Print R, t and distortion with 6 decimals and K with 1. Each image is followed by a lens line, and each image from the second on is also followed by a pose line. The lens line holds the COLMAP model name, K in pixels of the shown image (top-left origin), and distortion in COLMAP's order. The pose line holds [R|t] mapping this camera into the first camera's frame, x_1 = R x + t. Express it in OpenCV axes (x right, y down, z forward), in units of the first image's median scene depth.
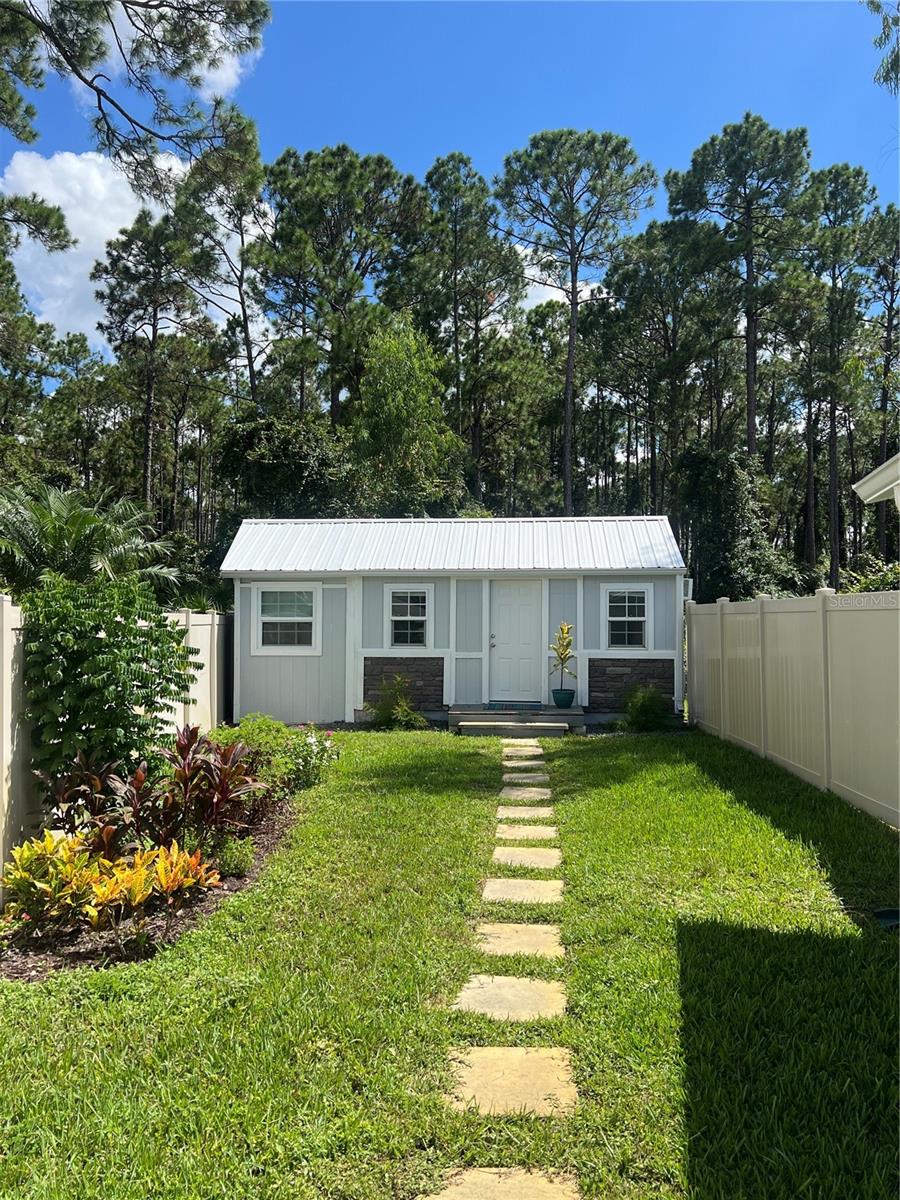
lens RADIAL K [[905.2, 0, 449.8], [0, 905.2, 601.0], [0, 0, 1]] dist [0.040063, -0.048732]
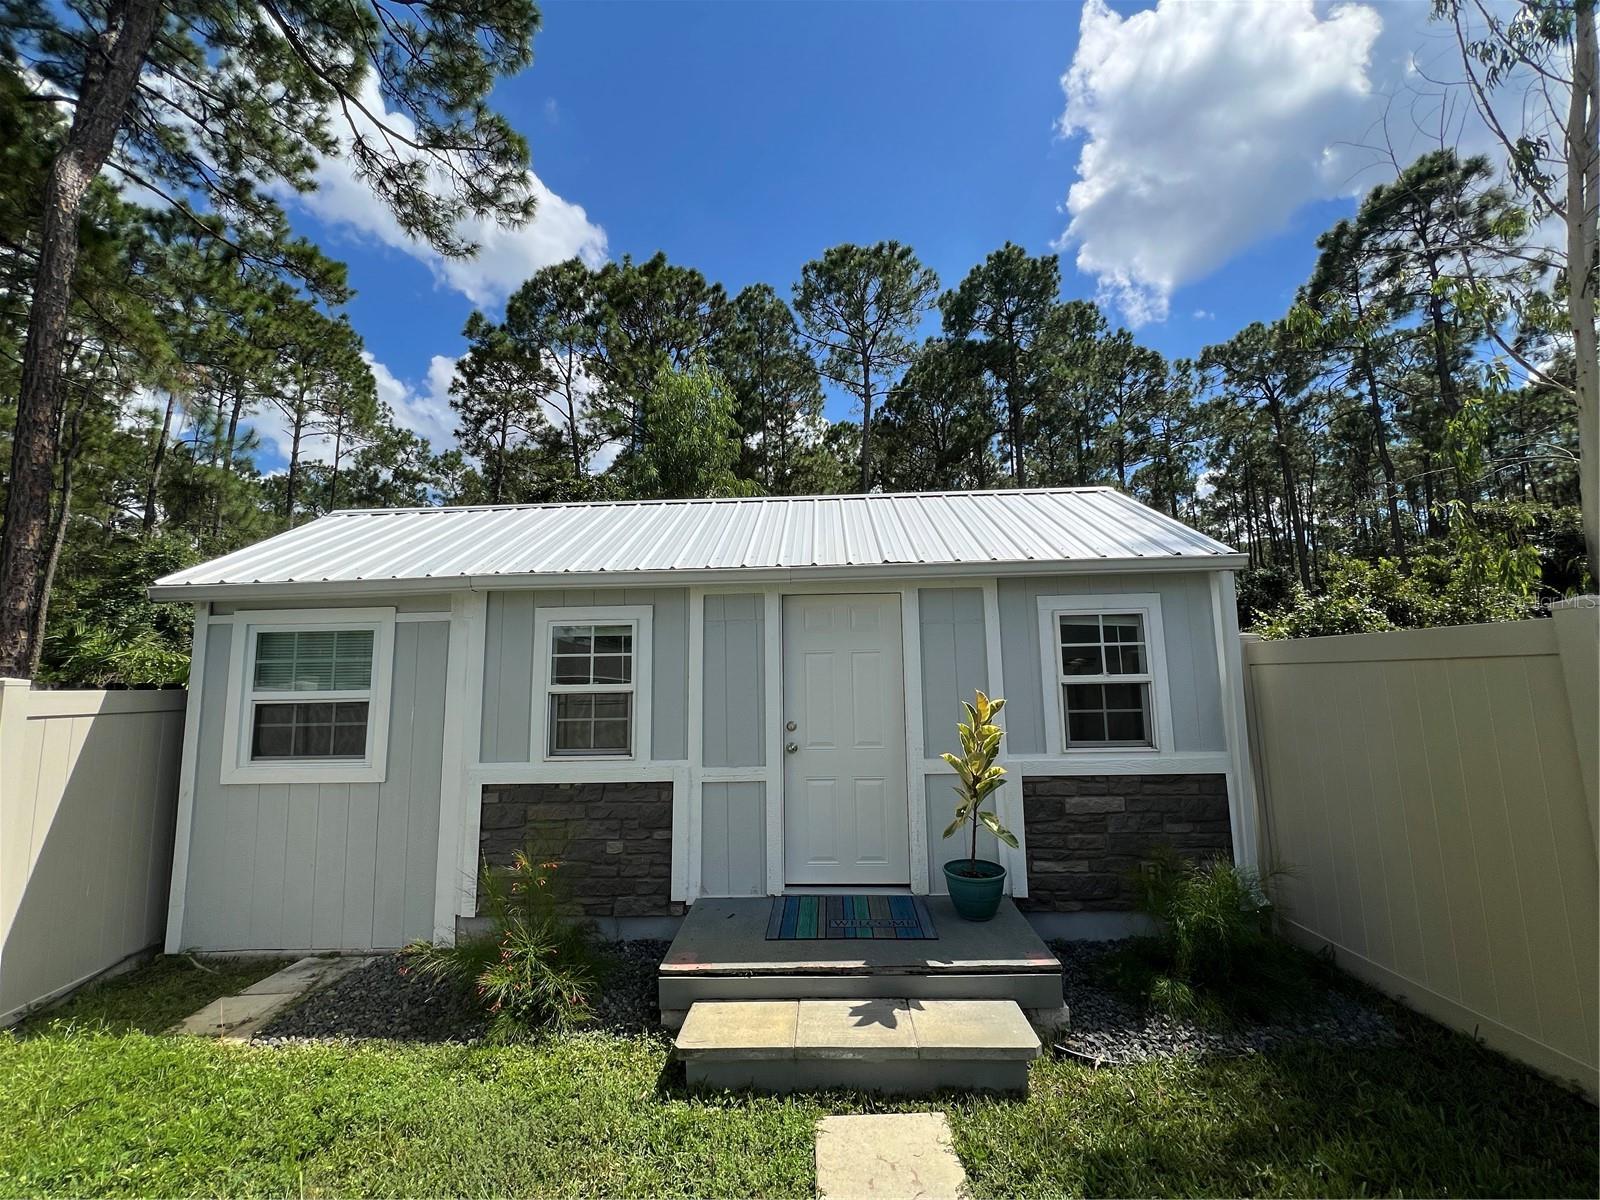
lens RADIAL K [[643.1, 0, 793.7], [0, 643.1, 604.0], [0, 0, 1]] dist [-0.003251, 0.000150]
pose [[0.999221, -0.017827, 0.035222, 0.038970], [0.021193, 0.994995, -0.097647, 0.011079], [-0.033305, 0.098317, 0.994598, 0.685680]]
